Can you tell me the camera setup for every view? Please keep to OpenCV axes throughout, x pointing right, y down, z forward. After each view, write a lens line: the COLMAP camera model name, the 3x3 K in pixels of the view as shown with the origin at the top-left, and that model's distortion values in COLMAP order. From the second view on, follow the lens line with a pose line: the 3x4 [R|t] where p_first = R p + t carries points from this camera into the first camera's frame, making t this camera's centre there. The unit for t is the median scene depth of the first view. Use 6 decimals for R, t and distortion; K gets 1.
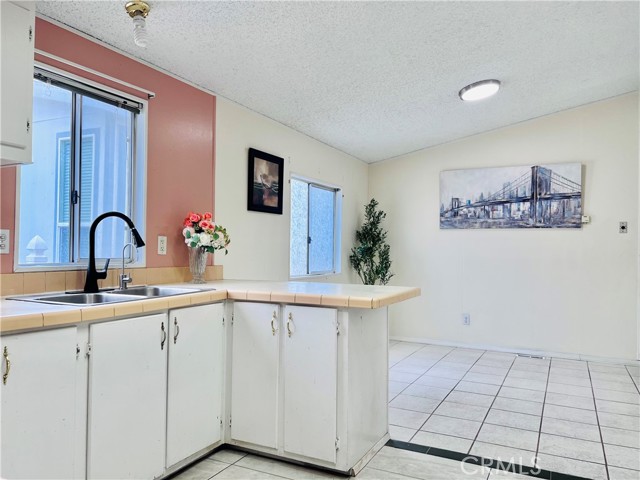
lens RADIAL K [[480.2, 0, 322.5], [0, 480.2, 244.7], [0, 0, 1]] dist [0.062295, -0.066825]
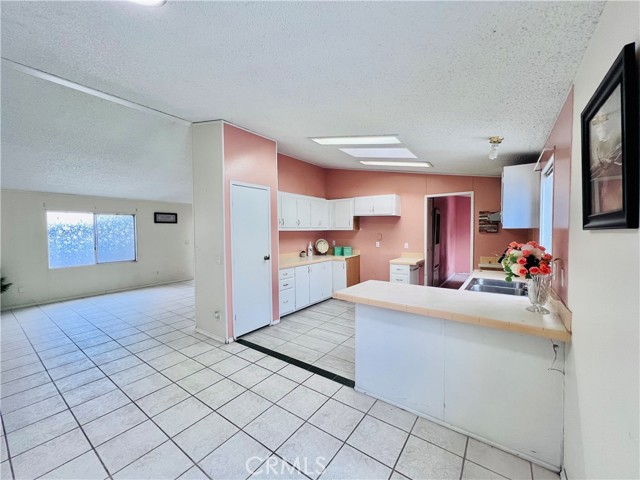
lens RADIAL K [[256.1, 0, 318.0], [0, 256.1, 237.5], [0, 0, 1]] dist [0.001041, -0.000436]
pose [[-0.987227, -0.010256, 0.158991, 0.088076], [-0.008180, 0.999873, 0.013706, -0.060213], [-0.159112, 0.012230, -0.987185, 1.236796]]
